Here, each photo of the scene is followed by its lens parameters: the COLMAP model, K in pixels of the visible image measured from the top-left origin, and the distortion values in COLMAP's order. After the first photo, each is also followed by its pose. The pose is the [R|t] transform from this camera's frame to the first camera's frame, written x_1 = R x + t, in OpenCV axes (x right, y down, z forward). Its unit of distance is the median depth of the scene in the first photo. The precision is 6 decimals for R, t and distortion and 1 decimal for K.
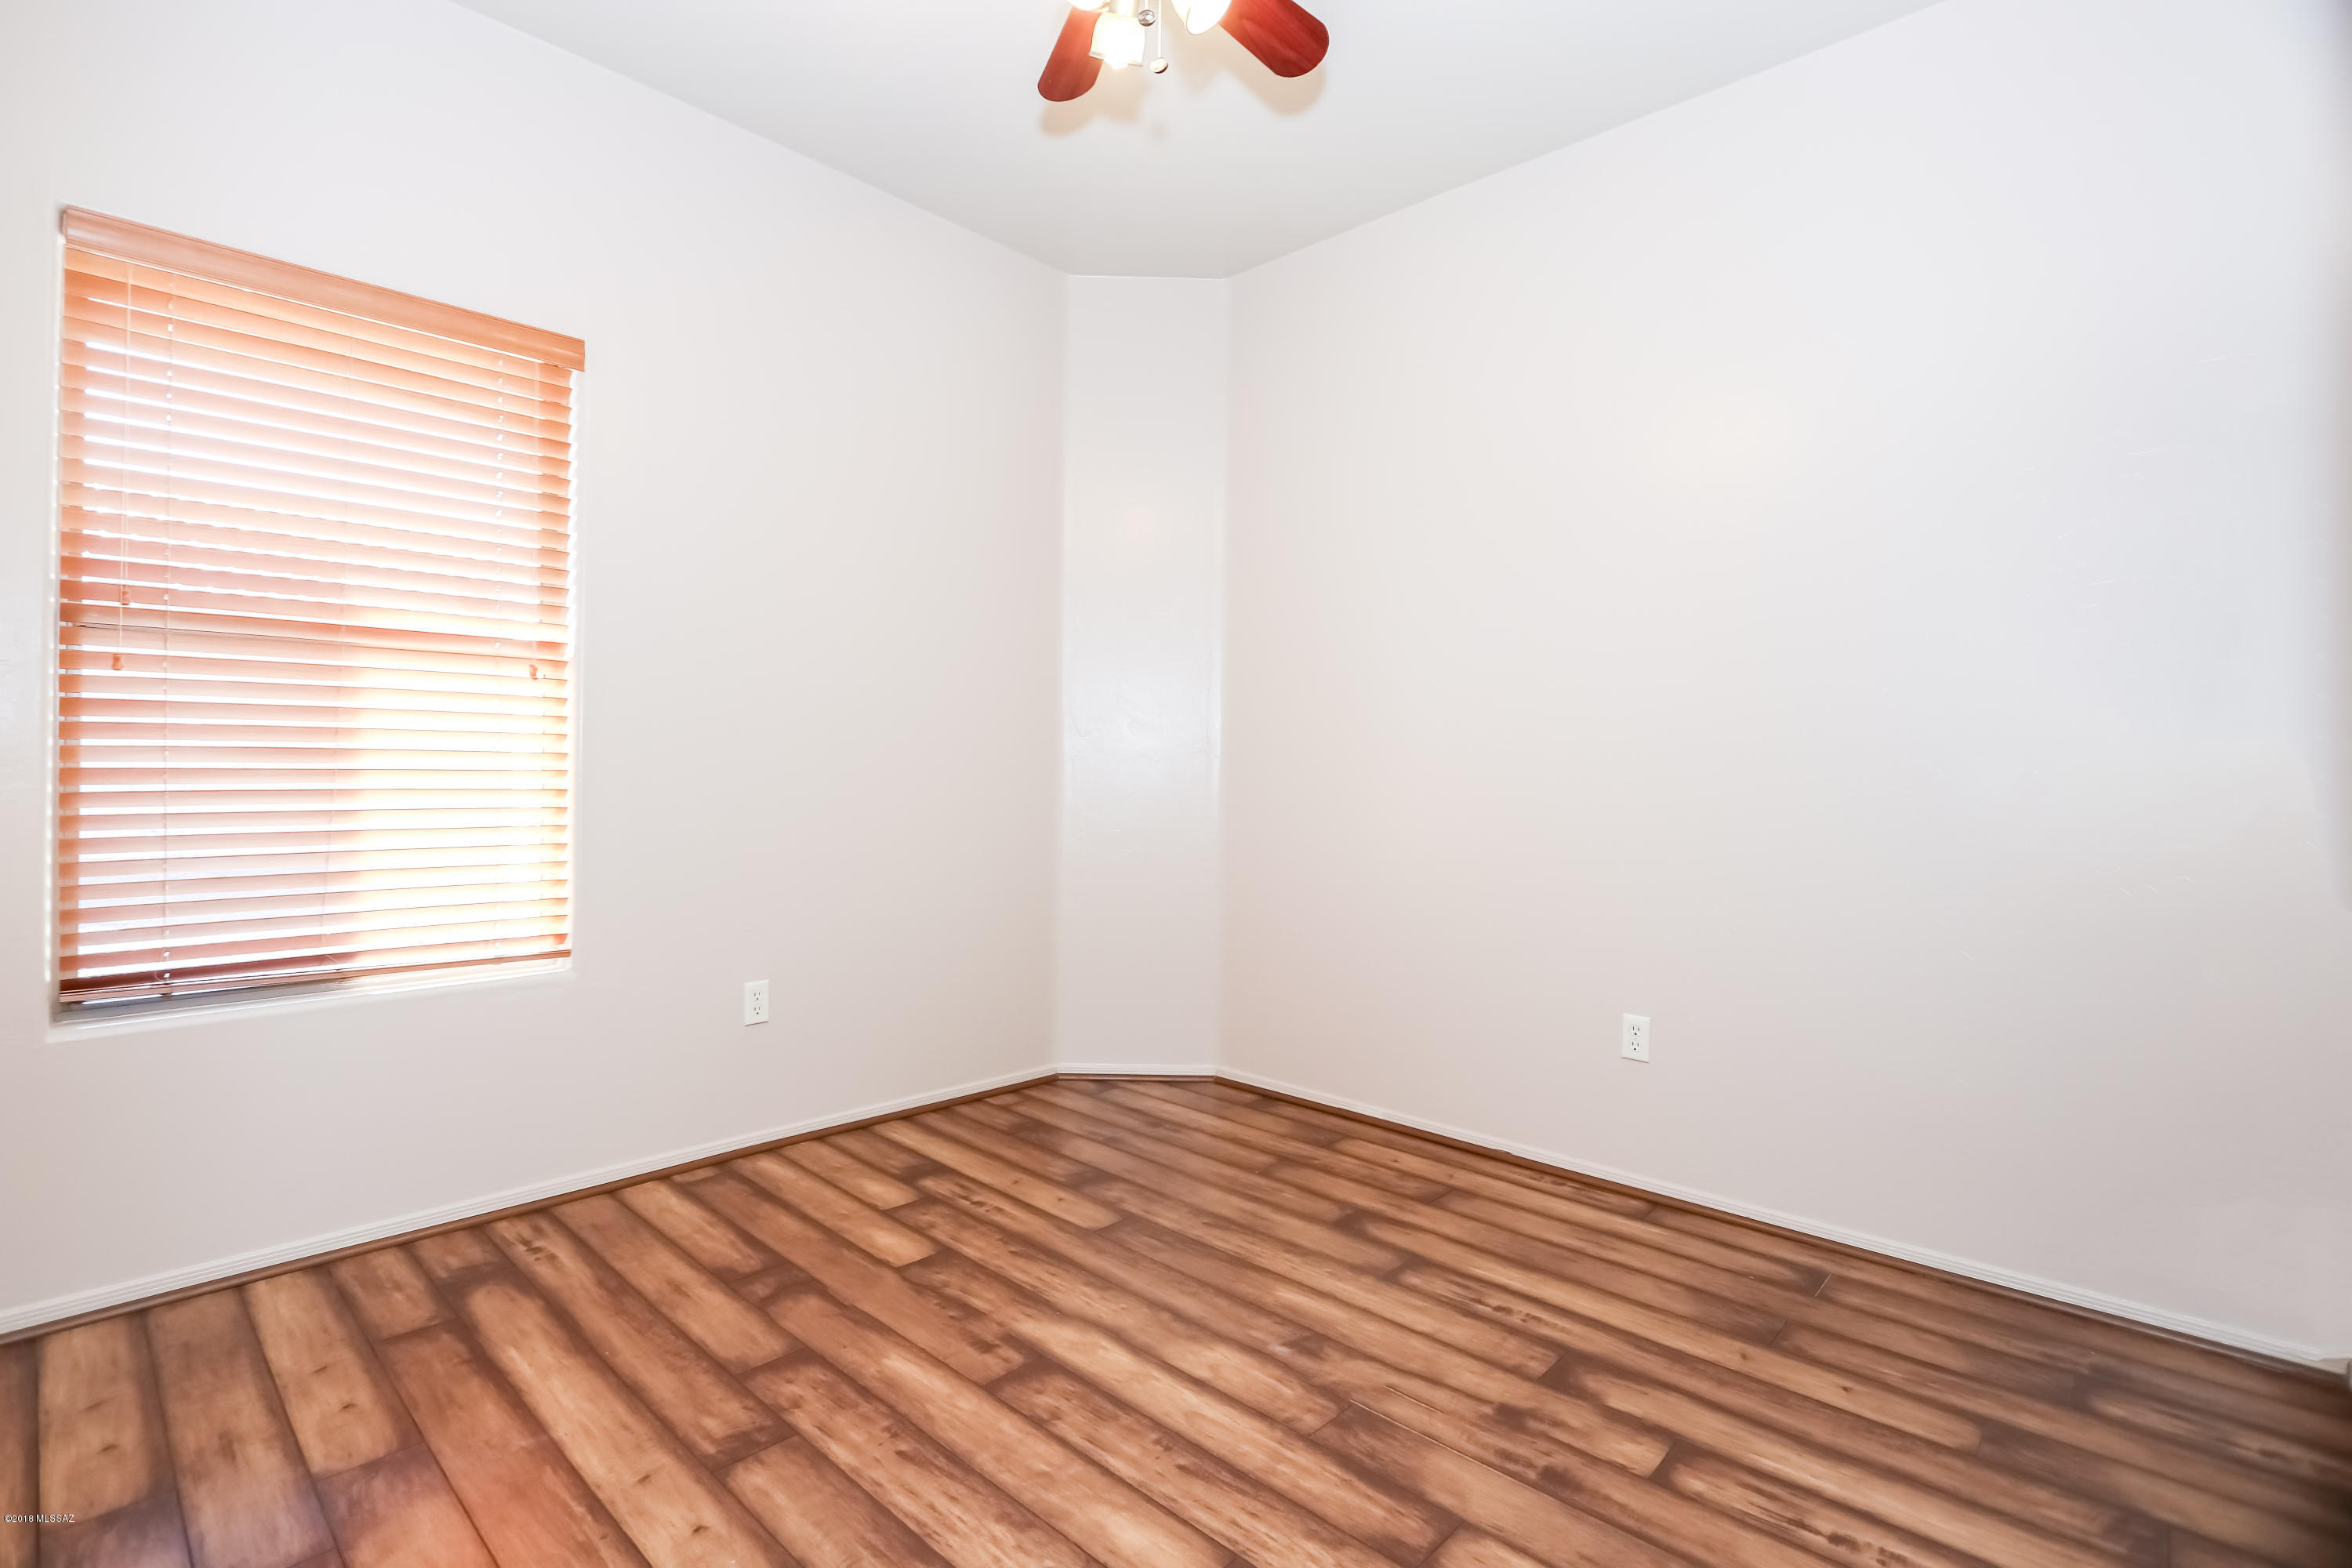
lens RADIAL K [[1087.7, 0, 1134.8], [0, 1087.7, 766.0], [0, 0, 1]] dist [-0.016946, 0.001274]
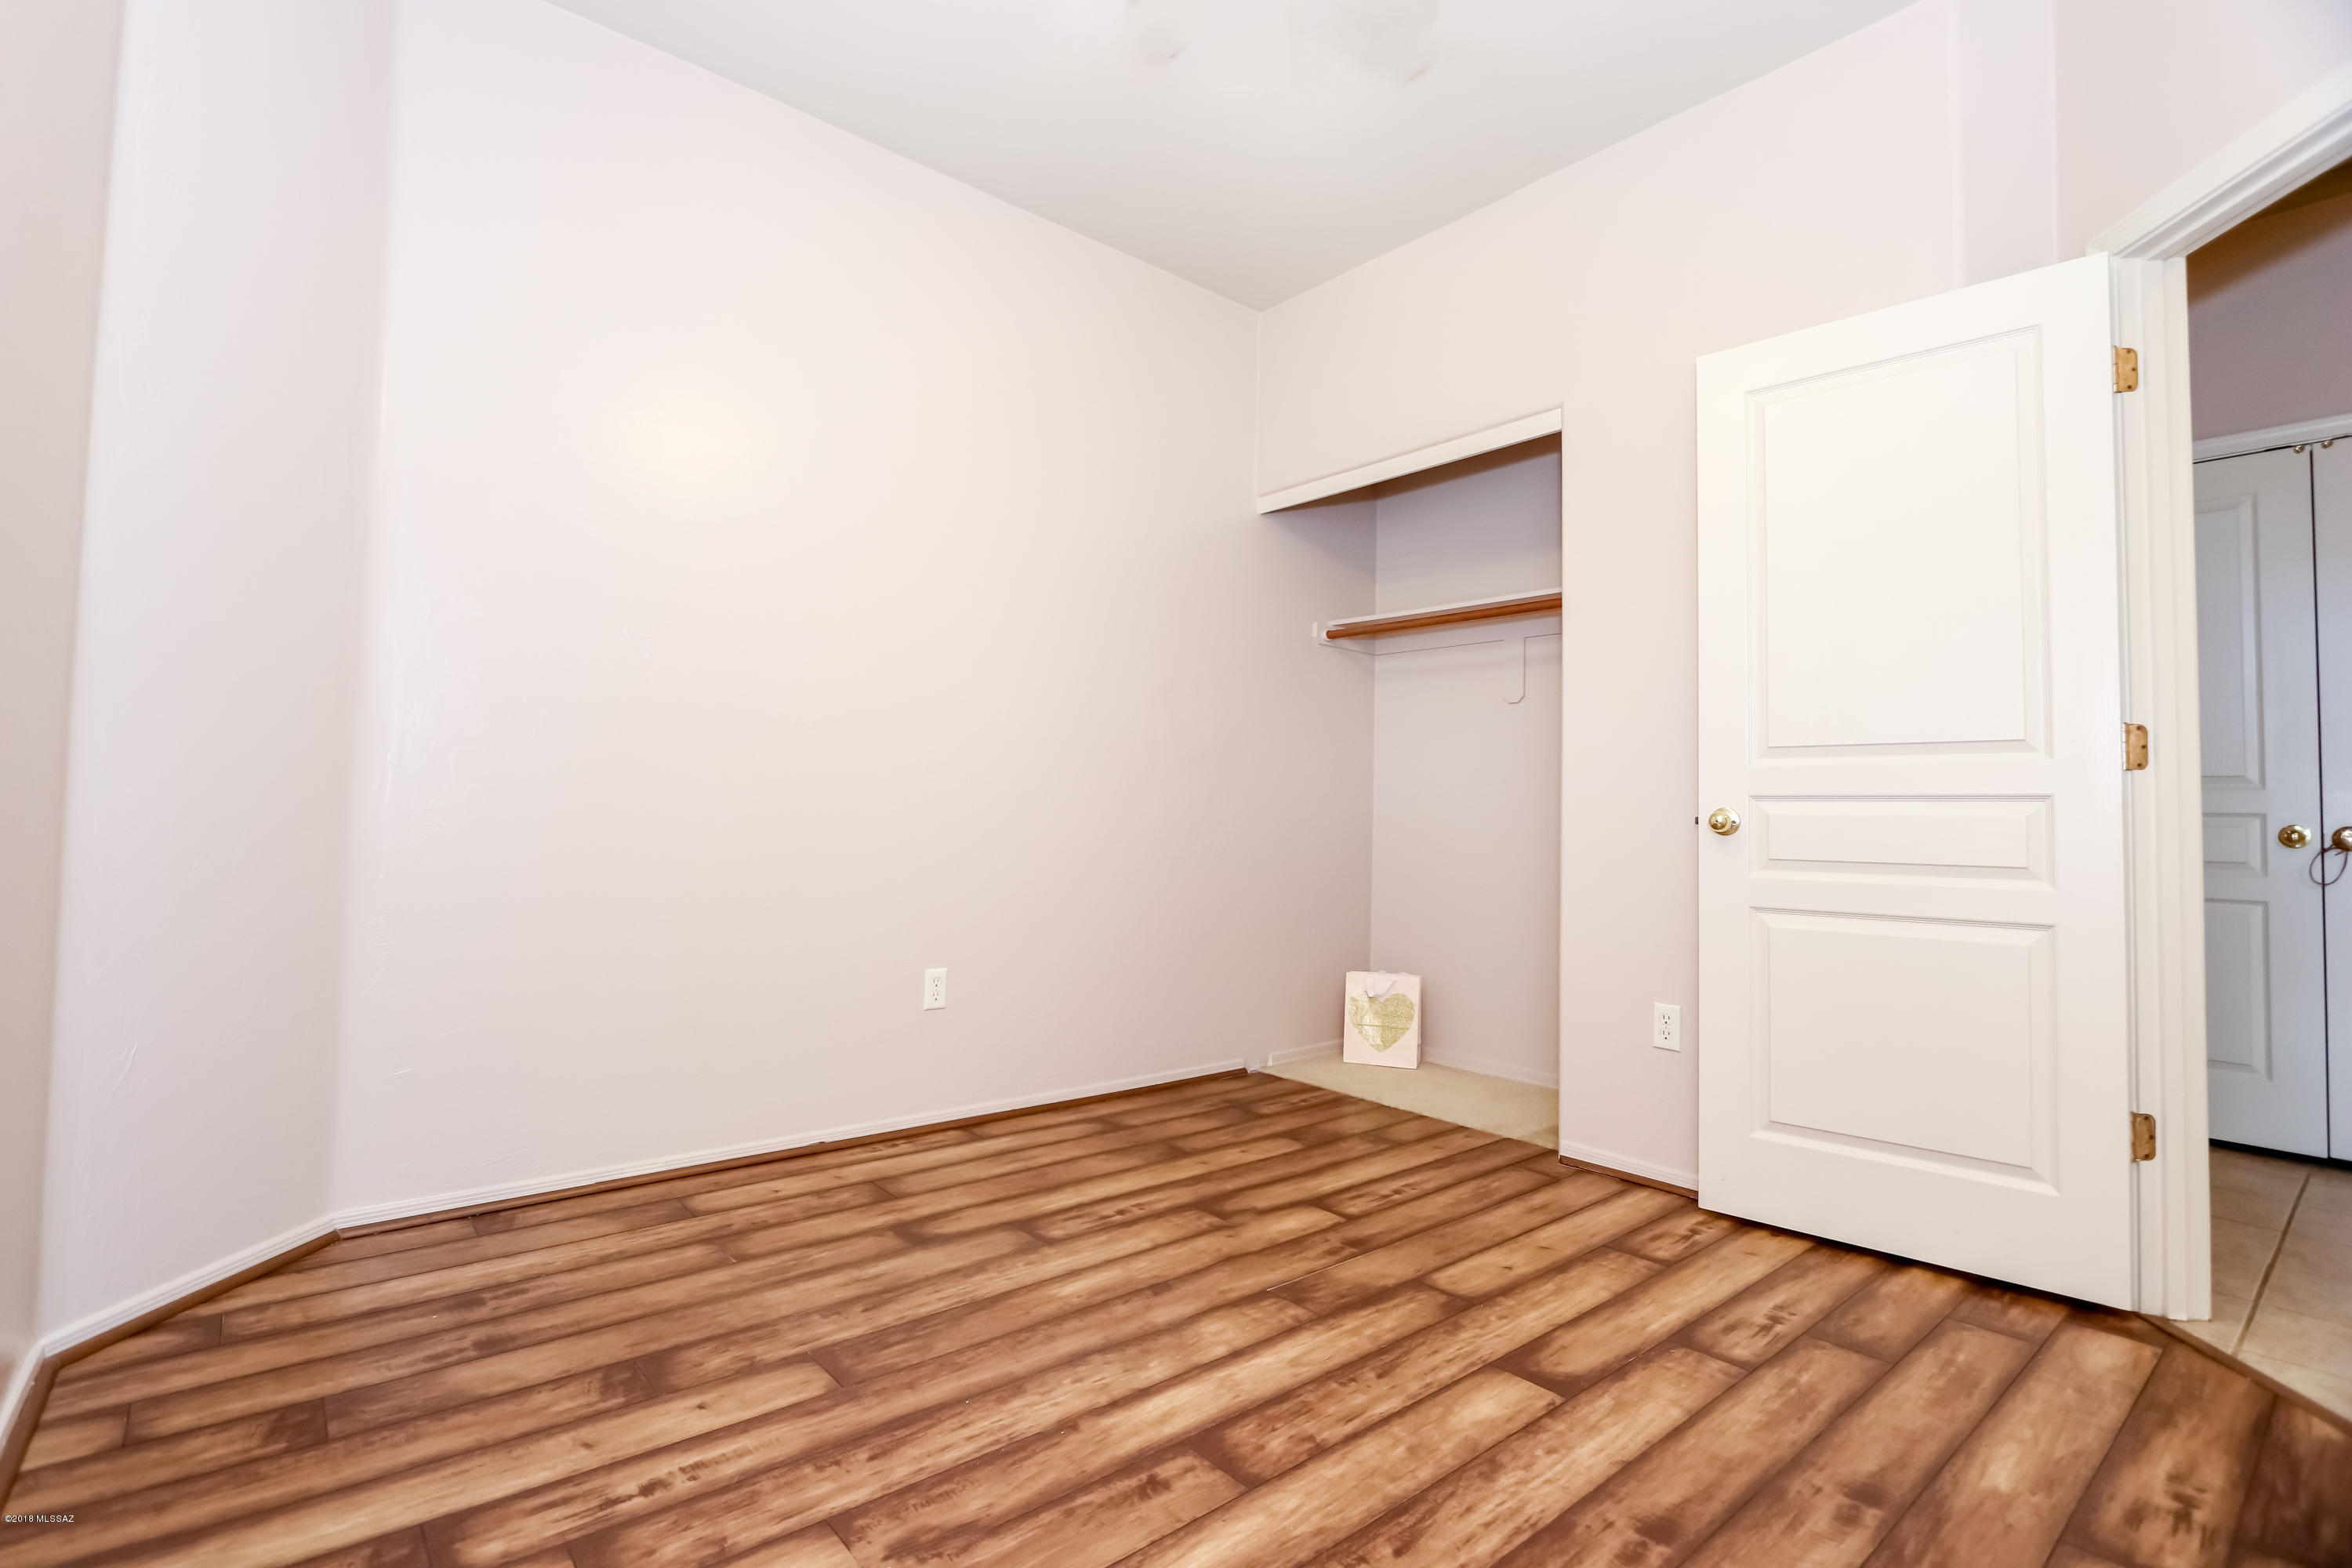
lens RADIAL K [[1120.0, 0, 1134.3], [0, 1120.0, 766.7], [0, 0, 1]] dist [-0.015575, -0.000027]
pose [[0.098809, 0.031096, 0.994620, -0.729870], [-0.022287, 0.999330, -0.029029, 0.064429], [-0.994857, -0.019298, 0.099436, 0.775282]]
